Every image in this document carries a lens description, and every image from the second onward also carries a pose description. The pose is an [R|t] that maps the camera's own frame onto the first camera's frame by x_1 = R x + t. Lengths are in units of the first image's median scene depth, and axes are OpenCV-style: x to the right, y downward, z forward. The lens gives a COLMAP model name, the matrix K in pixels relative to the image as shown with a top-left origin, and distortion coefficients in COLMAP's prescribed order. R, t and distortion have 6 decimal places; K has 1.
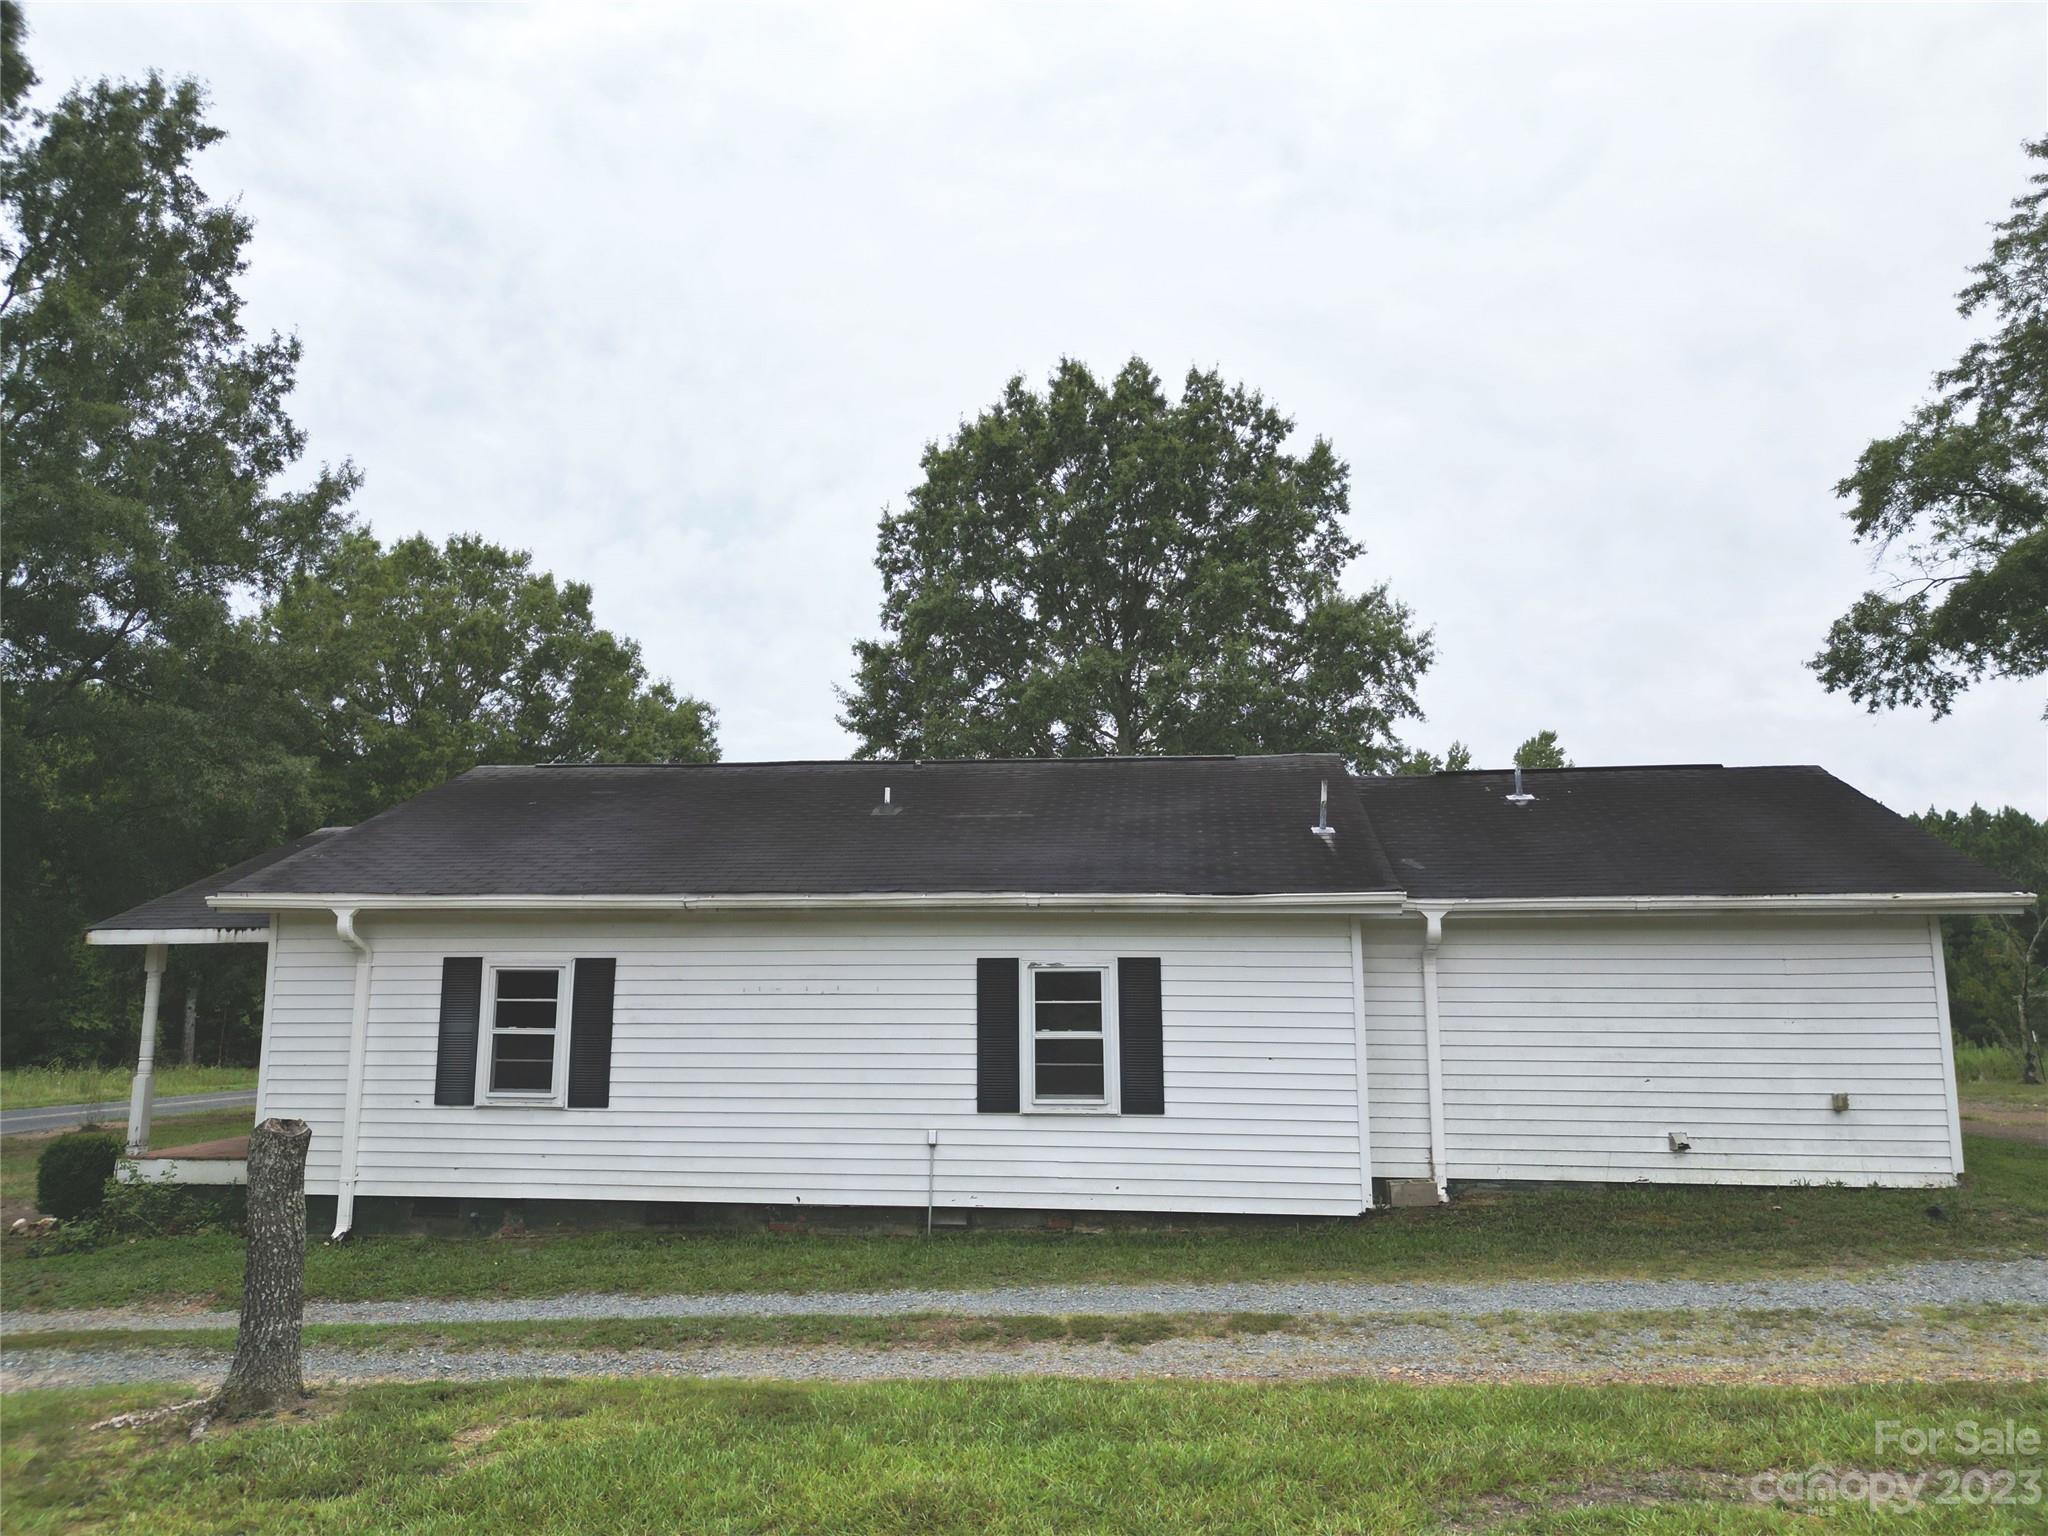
lens RADIAL K [[1430.3, 0, 1024.0], [0, 1430.3, 768.0], [0, 0, 1]] dist [0.048546, -0.048497]
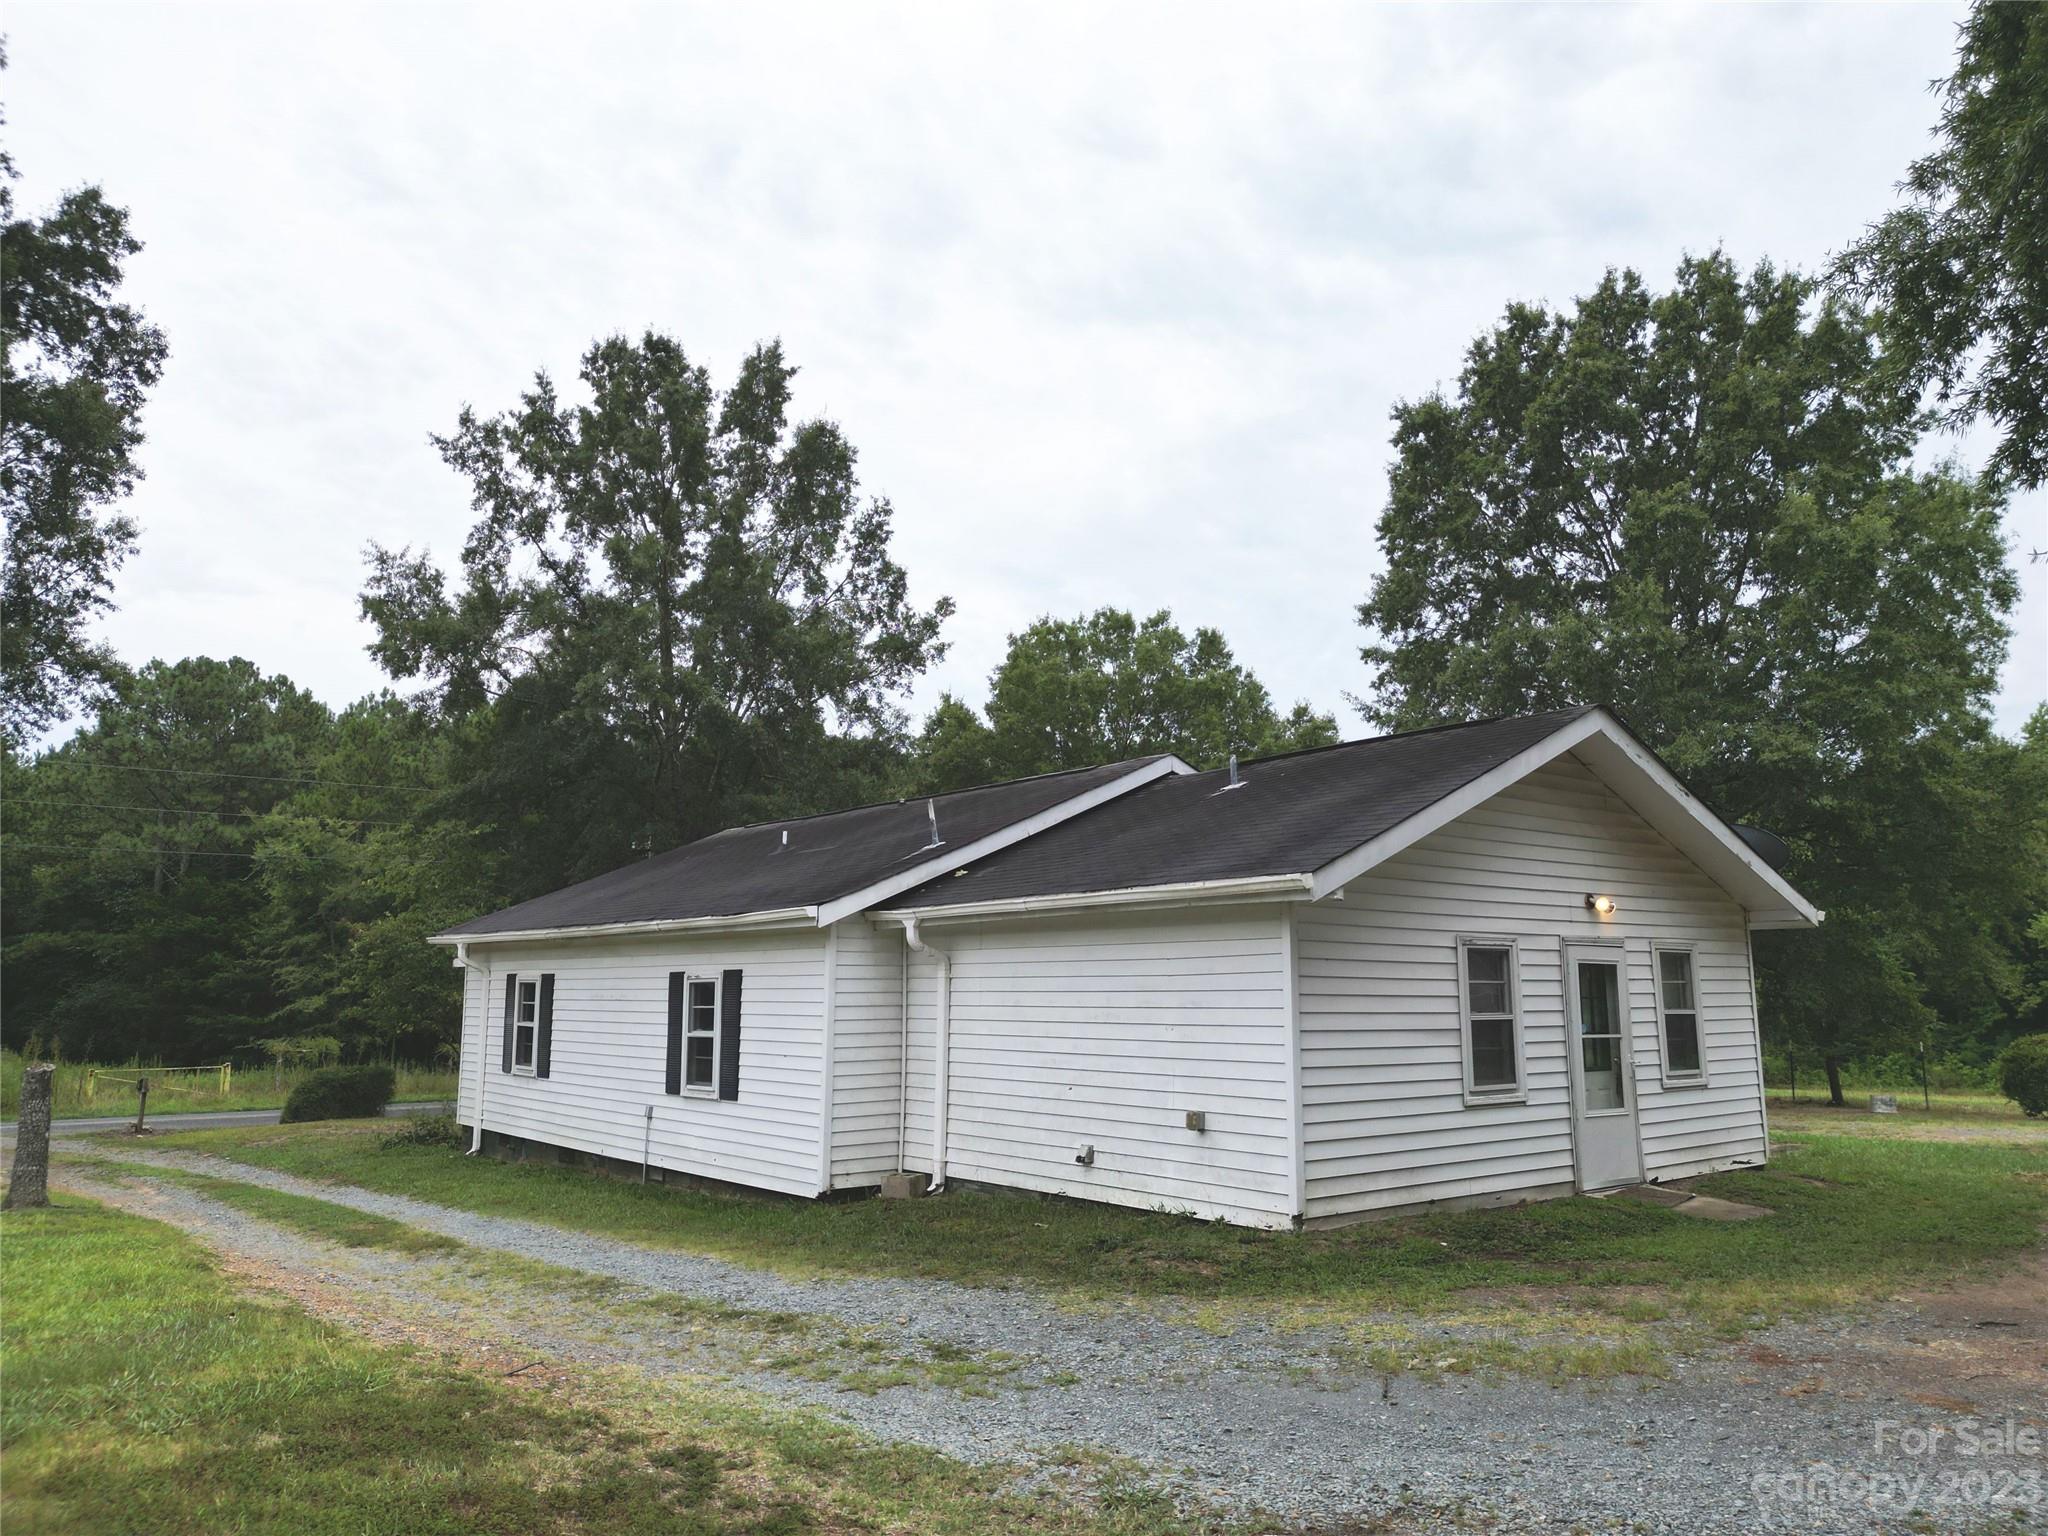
lens RADIAL K [[1430.3, 0, 1024.0], [0, 1430.3, 768.0], [0, 0, 1]] dist [0.048546, -0.048497]
pose [[0.725732, -0.107491, -0.679528, 1.082673], [0.104988, 0.993454, -0.045023, 0.045900], [0.679919, -0.038668, 0.732267, 0.295062]]
